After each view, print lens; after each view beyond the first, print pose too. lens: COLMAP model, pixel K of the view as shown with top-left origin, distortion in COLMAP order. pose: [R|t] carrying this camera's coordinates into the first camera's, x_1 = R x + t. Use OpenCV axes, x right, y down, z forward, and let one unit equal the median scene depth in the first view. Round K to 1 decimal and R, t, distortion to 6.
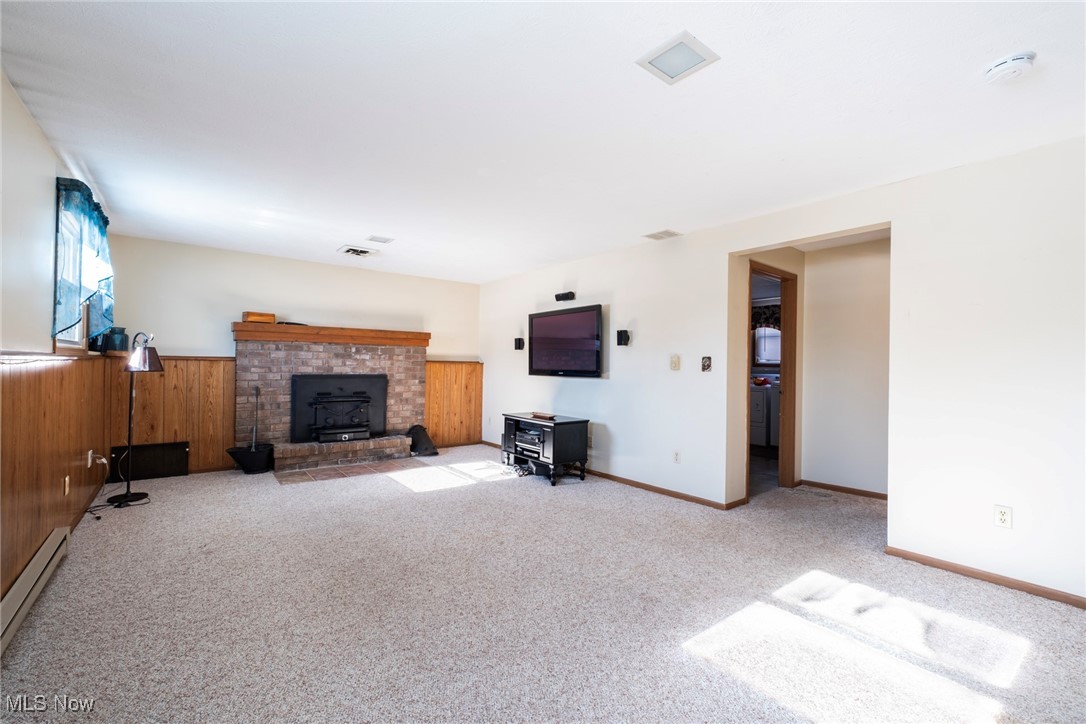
lens RADIAL K [[459.3, 0, 544.9], [0, 459.3, 358.0], [0, 0, 1]] dist [-0.005683, 0.000947]
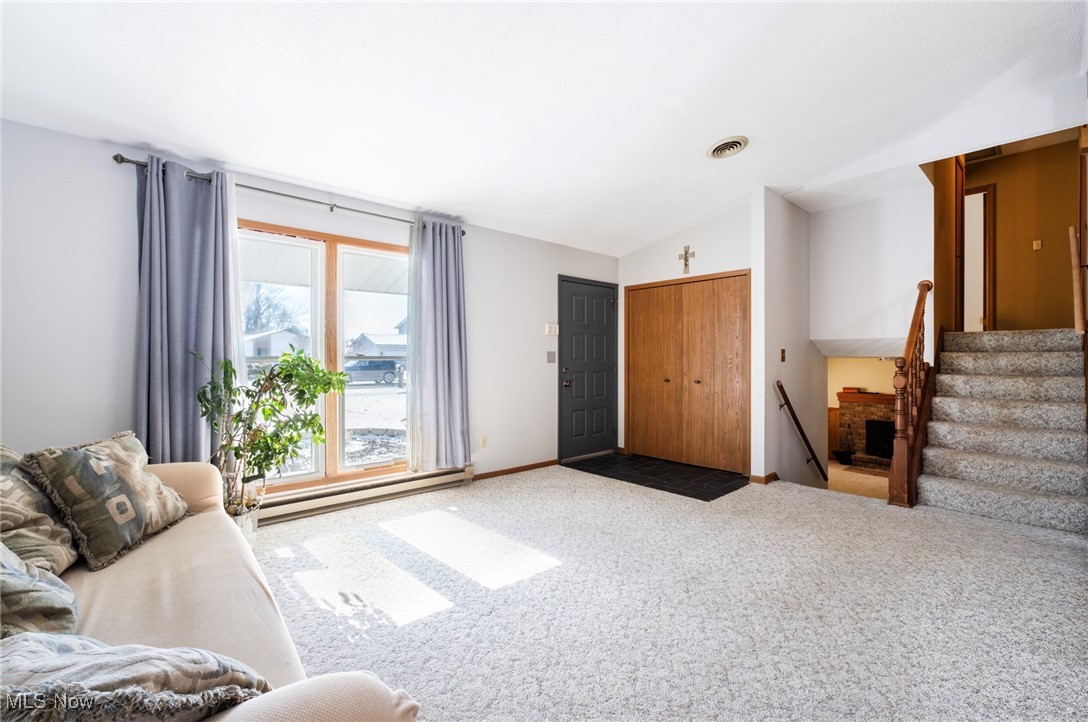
lens RADIAL K [[460.2, 0, 546.8], [0, 460.2, 360.9], [0, 0, 1]] dist [-0.005683, 0.000947]
pose [[0.053818, -0.017451, -0.998398, 1.337913], [0.008345, 0.999820, -0.017026, -0.190939], [0.998516, -0.007415, 0.053954, -0.458996]]
